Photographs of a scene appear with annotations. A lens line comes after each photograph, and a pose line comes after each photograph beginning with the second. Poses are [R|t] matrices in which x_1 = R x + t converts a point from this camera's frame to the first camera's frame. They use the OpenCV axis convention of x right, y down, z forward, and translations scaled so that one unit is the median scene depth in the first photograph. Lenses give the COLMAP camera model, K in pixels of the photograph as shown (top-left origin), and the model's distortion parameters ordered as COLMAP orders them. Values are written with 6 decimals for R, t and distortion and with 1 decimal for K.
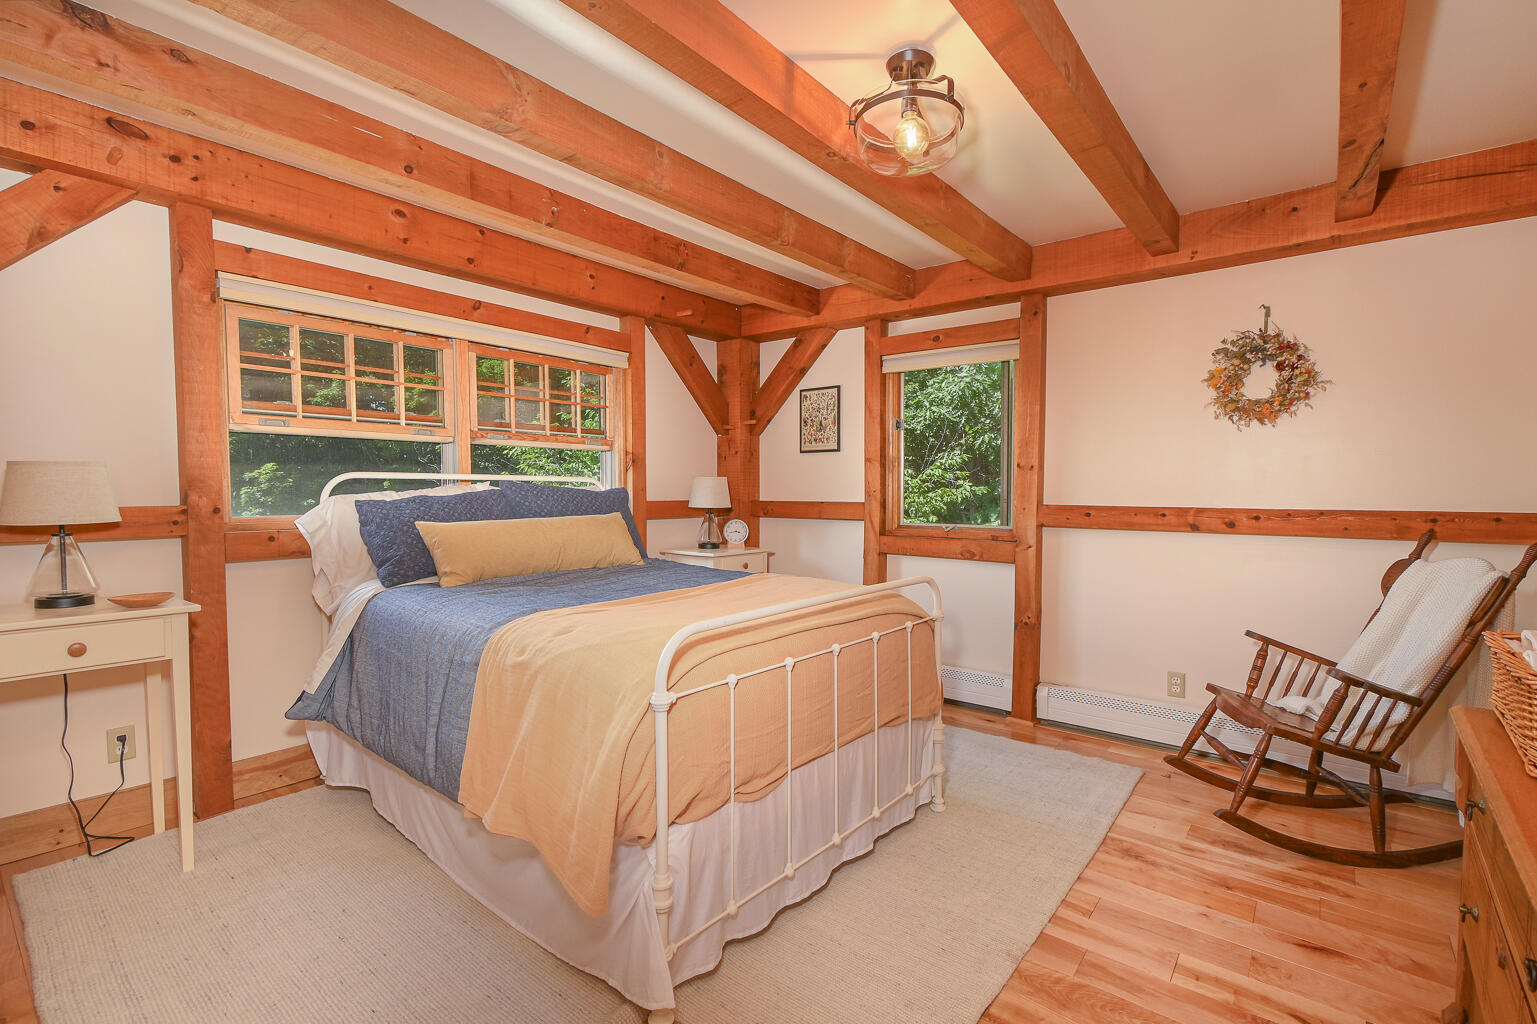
lens RADIAL K [[684.3, 0, 771.7], [0, 684.3, 513.4], [0, 0, 1]] dist [0.008321, -0.004277]
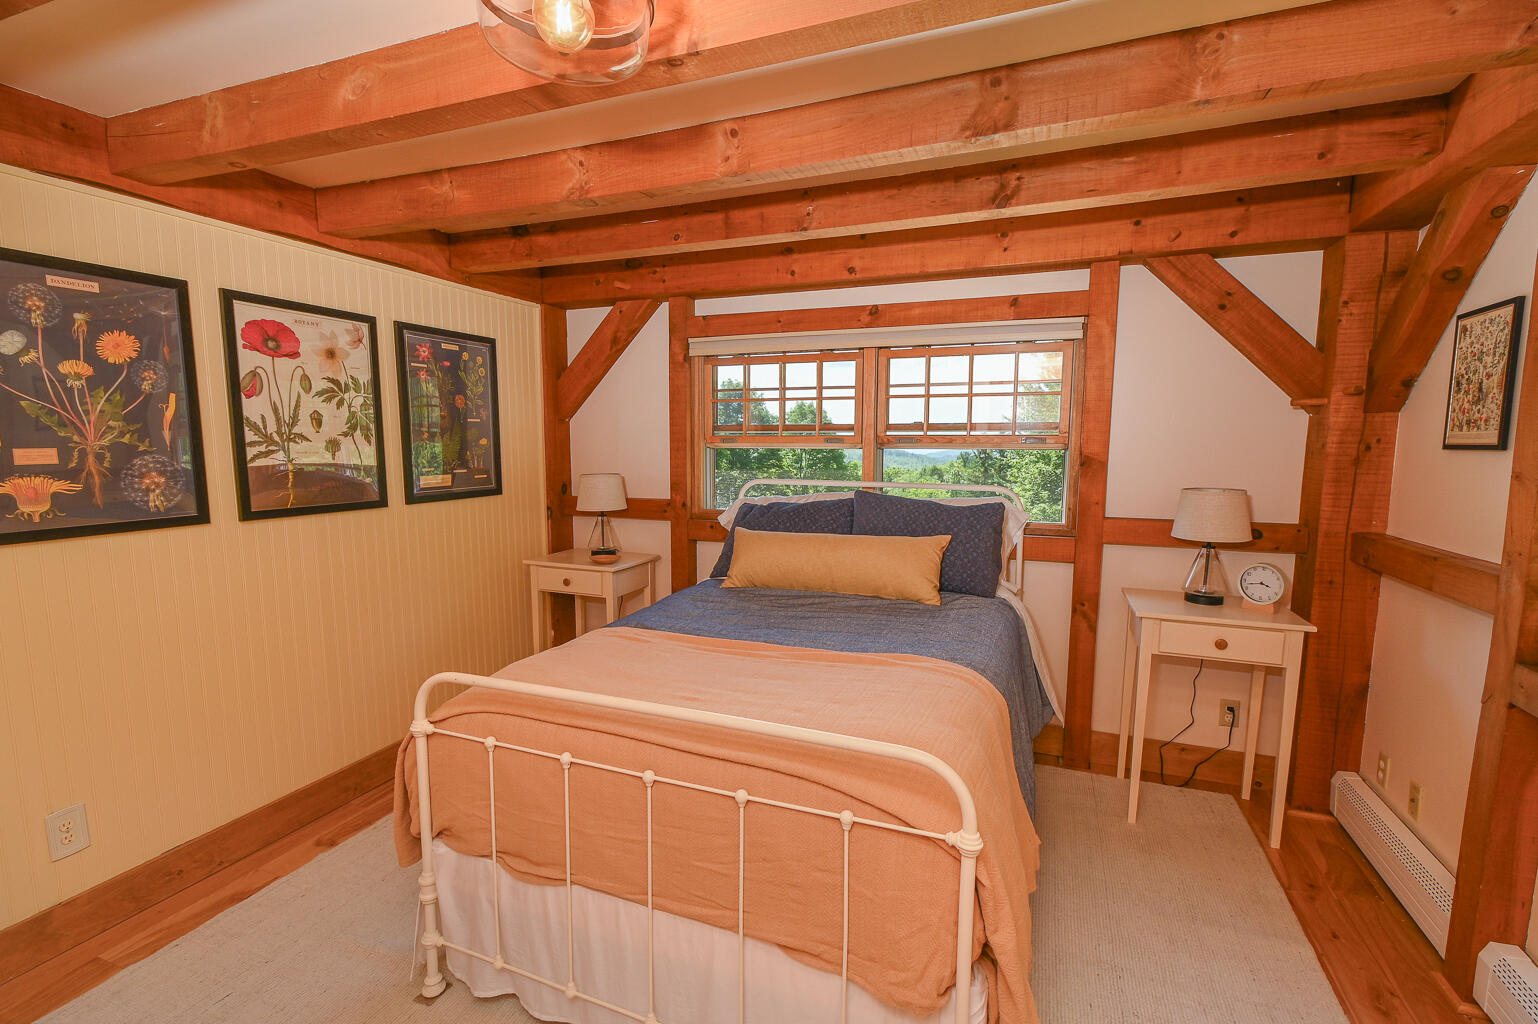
lens RADIAL K [[684.7, 0, 768.7], [0, 684.7, 518.0], [0, 0, 1]] dist [0.008321, -0.004277]
pose [[0.296269, 0.110118, -0.948735, 0.647648], [-0.032392, 0.993918, 0.105247, -0.134803], [0.954555, -0.000450, 0.298034, 0.725539]]
